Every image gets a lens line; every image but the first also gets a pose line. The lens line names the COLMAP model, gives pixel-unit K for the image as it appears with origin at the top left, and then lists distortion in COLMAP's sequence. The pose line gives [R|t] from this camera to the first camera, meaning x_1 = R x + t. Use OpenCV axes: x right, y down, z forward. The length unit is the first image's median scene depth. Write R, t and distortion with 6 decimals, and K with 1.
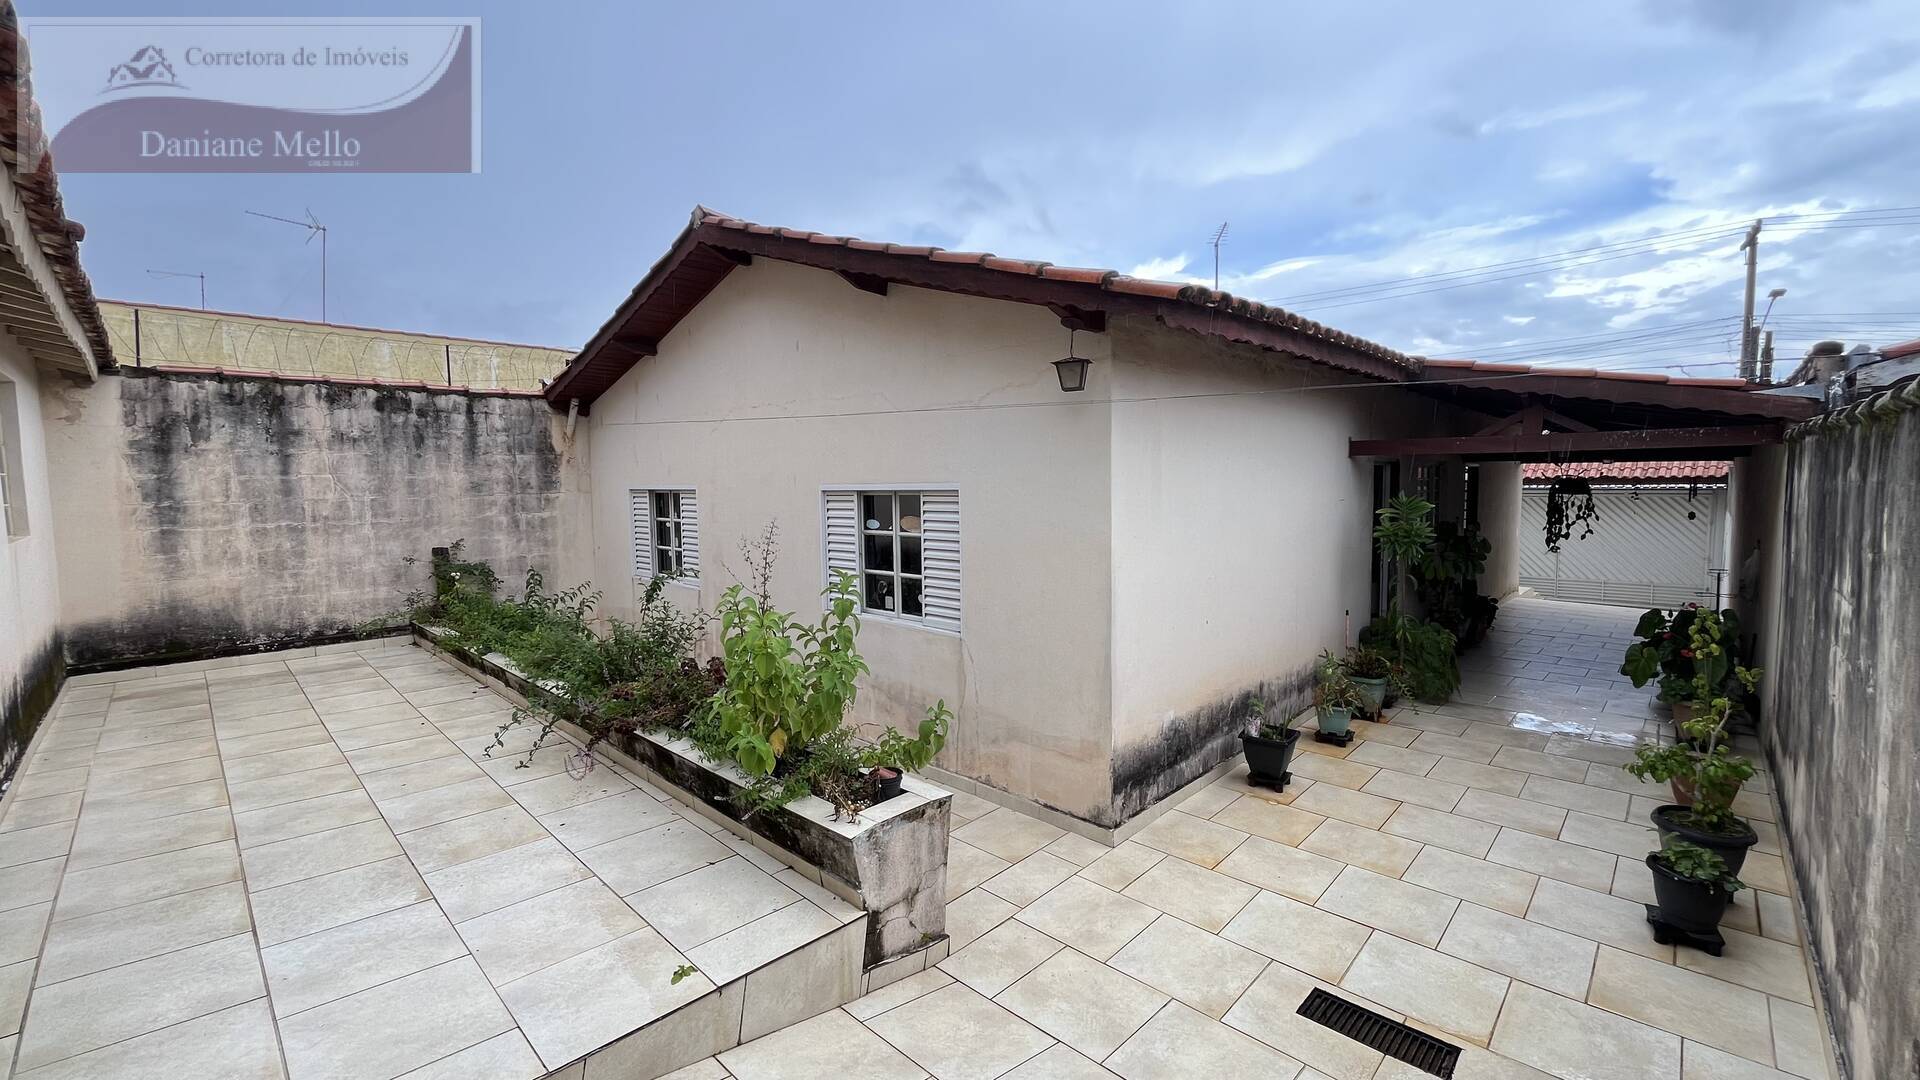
lens RADIAL K [[774.2, 0, 966.5], [0, 774.2, 536.8], [0, 0, 1]] dist [-0.002916, -0.000340]
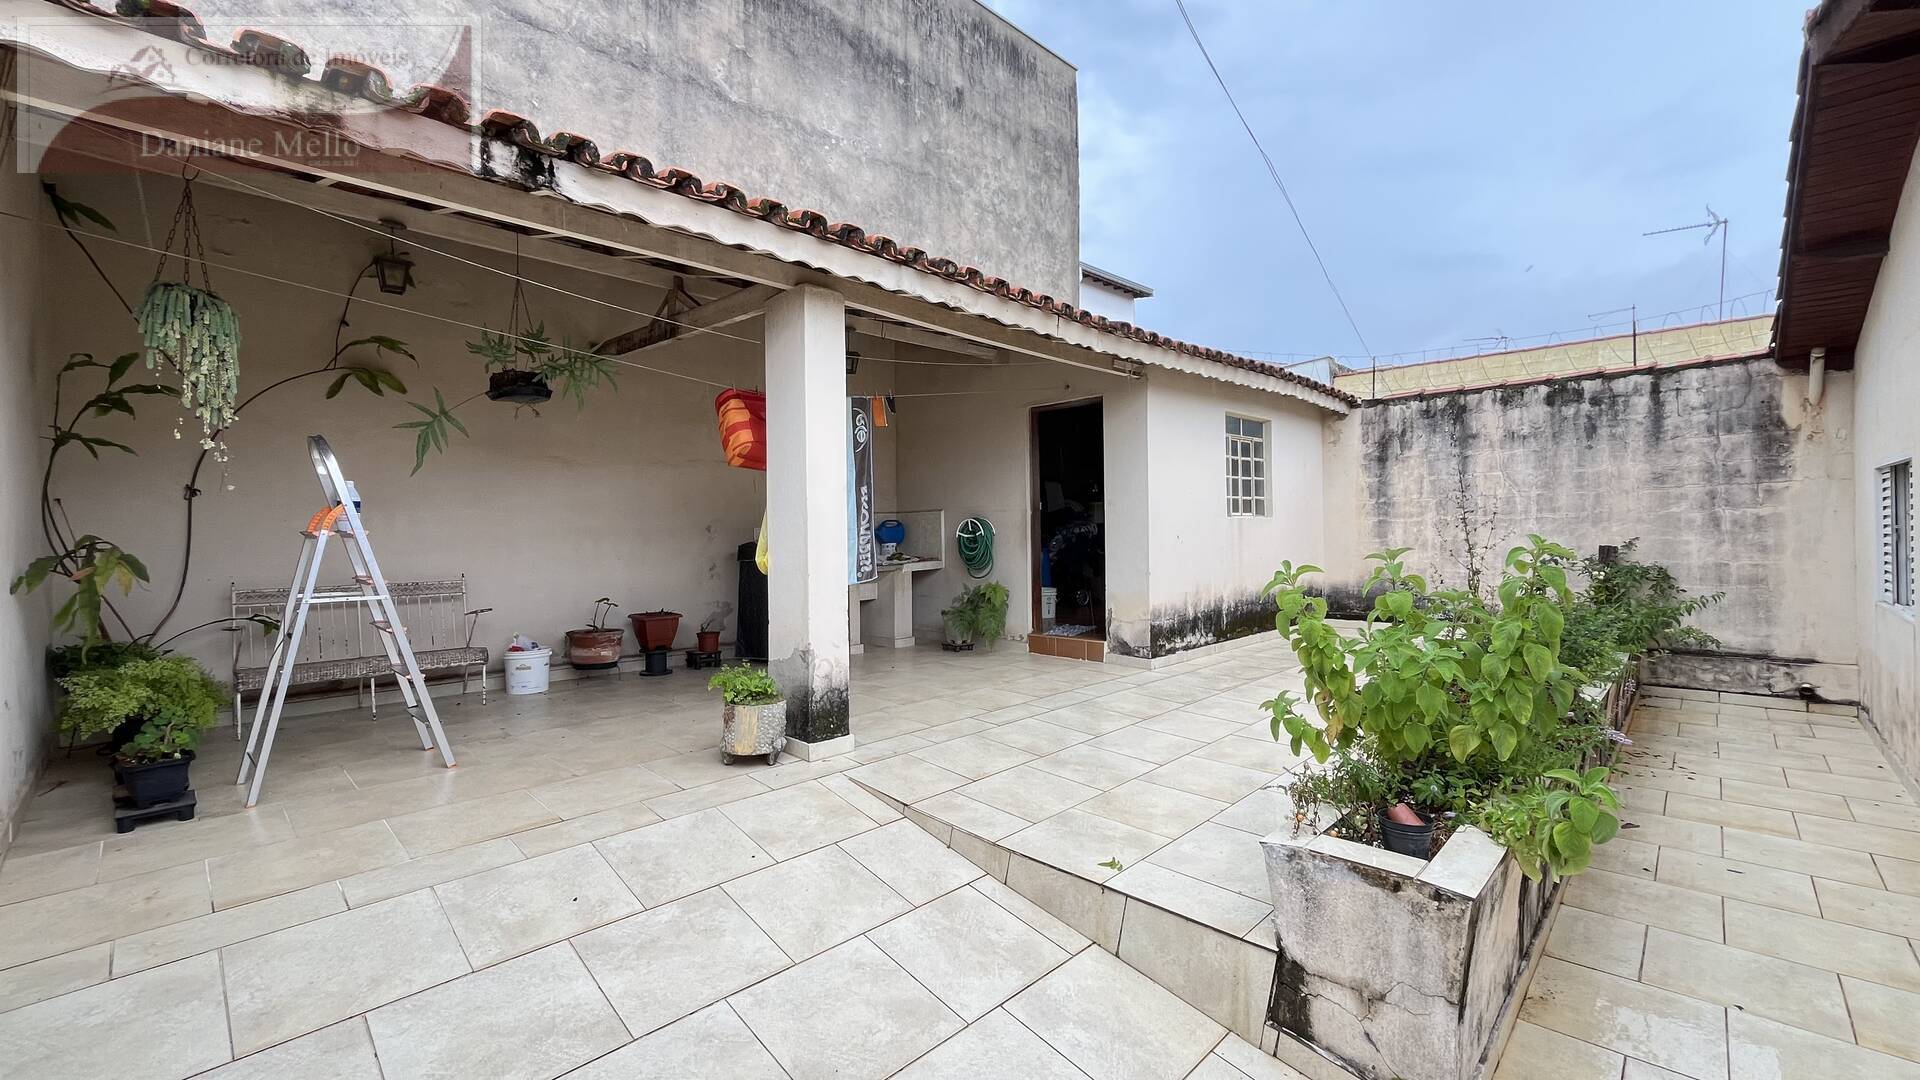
lens RADIAL K [[774.2, 0, 966.5], [0, 774.2, 536.8], [0, 0, 1]] dist [-0.002916, -0.000340]
pose [[-0.007793, 0.018747, -0.999794, 0.248791], [-0.055528, 0.998273, 0.019151, 0.029334], [0.998427, 0.055666, -0.006738, 0.262196]]
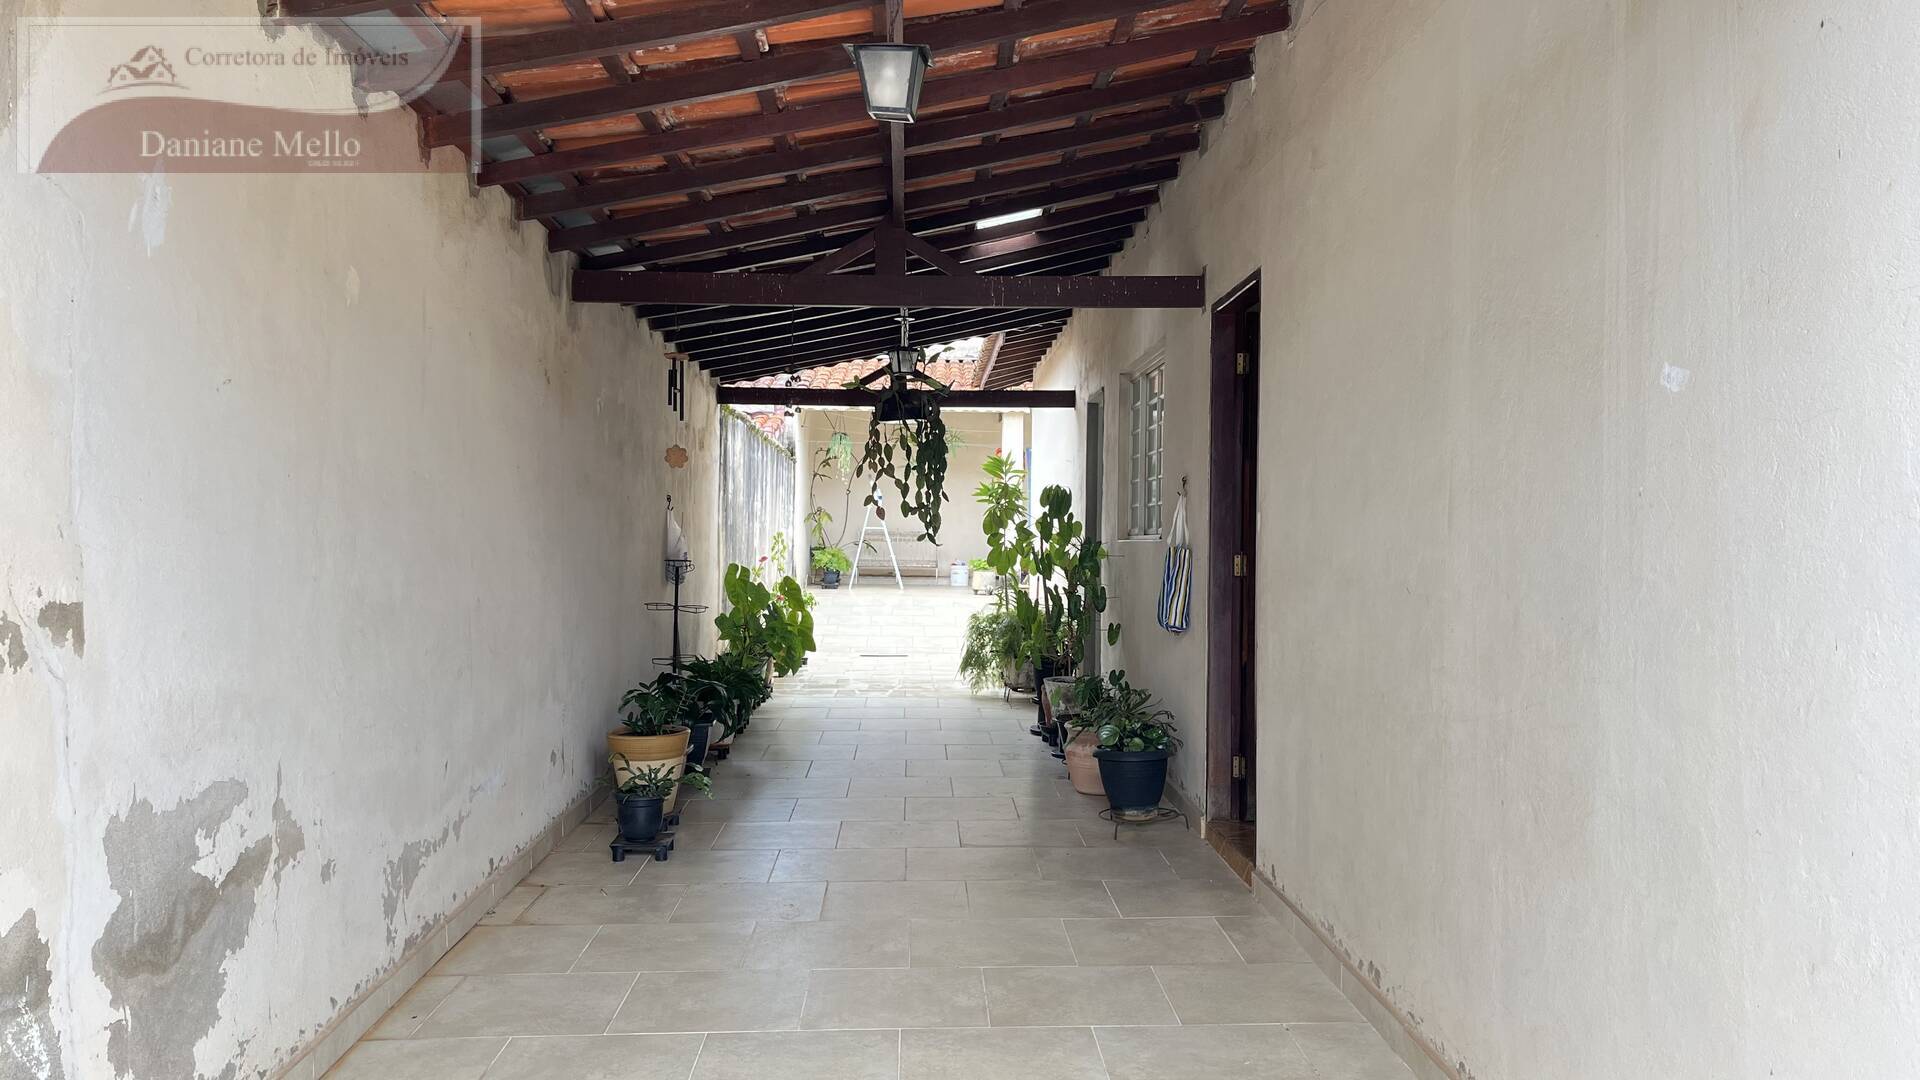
lens RADIAL K [[1466.6, 0, 960.0], [0, 1466.6, 540.0], [0, 0, 1]] dist [0.122583, -0.000155]
pose [[-0.697765, 0.005606, -0.716305, 0.270222], [-0.049701, 0.997181, 0.056220, 0.028220], [0.714600, 0.074829, -0.695519, 0.287610]]
